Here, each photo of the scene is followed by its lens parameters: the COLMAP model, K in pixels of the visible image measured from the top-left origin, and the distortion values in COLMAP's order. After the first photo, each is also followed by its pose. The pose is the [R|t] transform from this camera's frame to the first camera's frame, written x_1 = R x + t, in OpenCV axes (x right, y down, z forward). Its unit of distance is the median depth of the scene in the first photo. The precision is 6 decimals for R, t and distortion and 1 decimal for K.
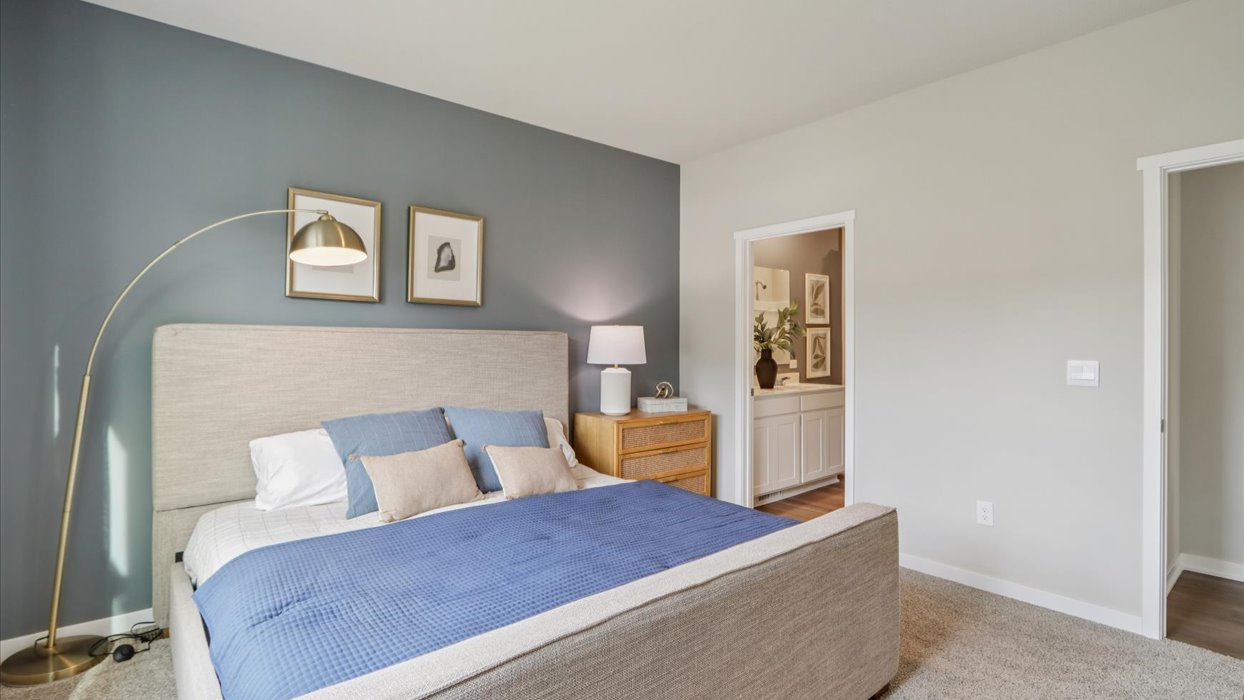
lens RADIAL K [[578.4, 0, 622.0], [0, 578.4, 350.0], [0, 0, 1]] dist [-0.002832, -0.000208]
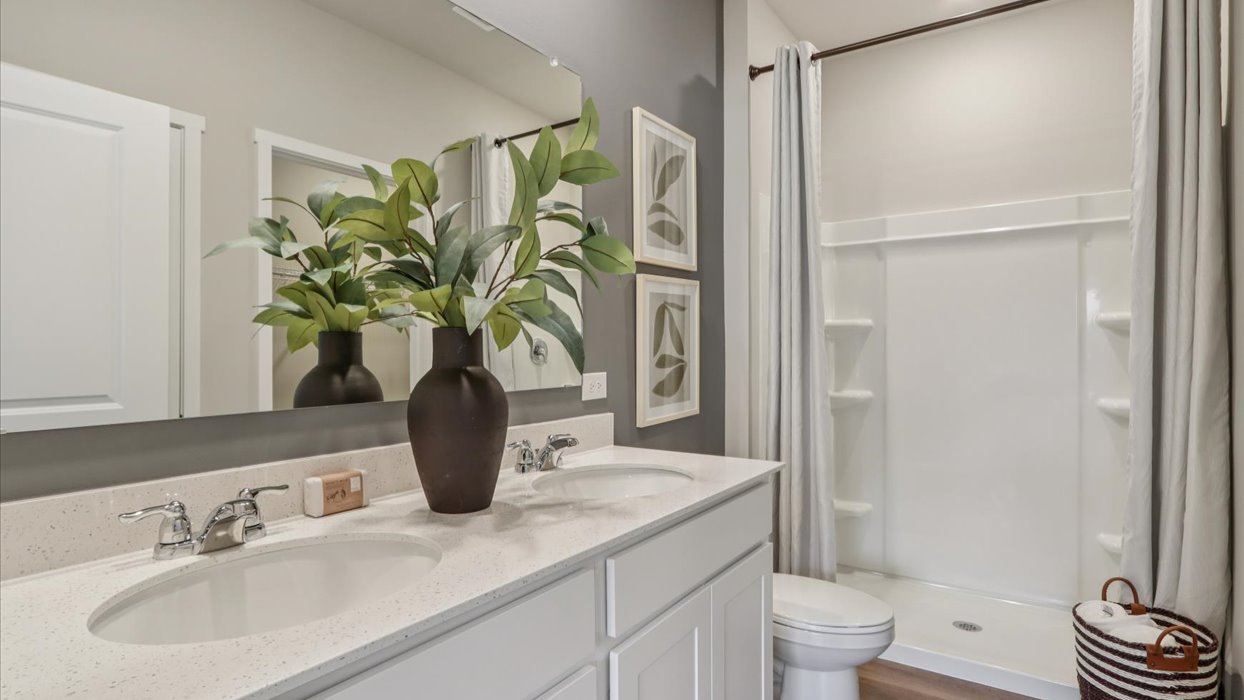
lens RADIAL K [[578.4, 0, 622.0], [0, 578.4, 350.0], [0, 0, 1]] dist [-0.002832, -0.000208]
pose [[0.959587, 0.003165, 0.281395, 0.218614], [-0.000185, 0.999944, -0.010614, 0.008274], [-0.281413, 0.010133, 0.959533, 0.685485]]
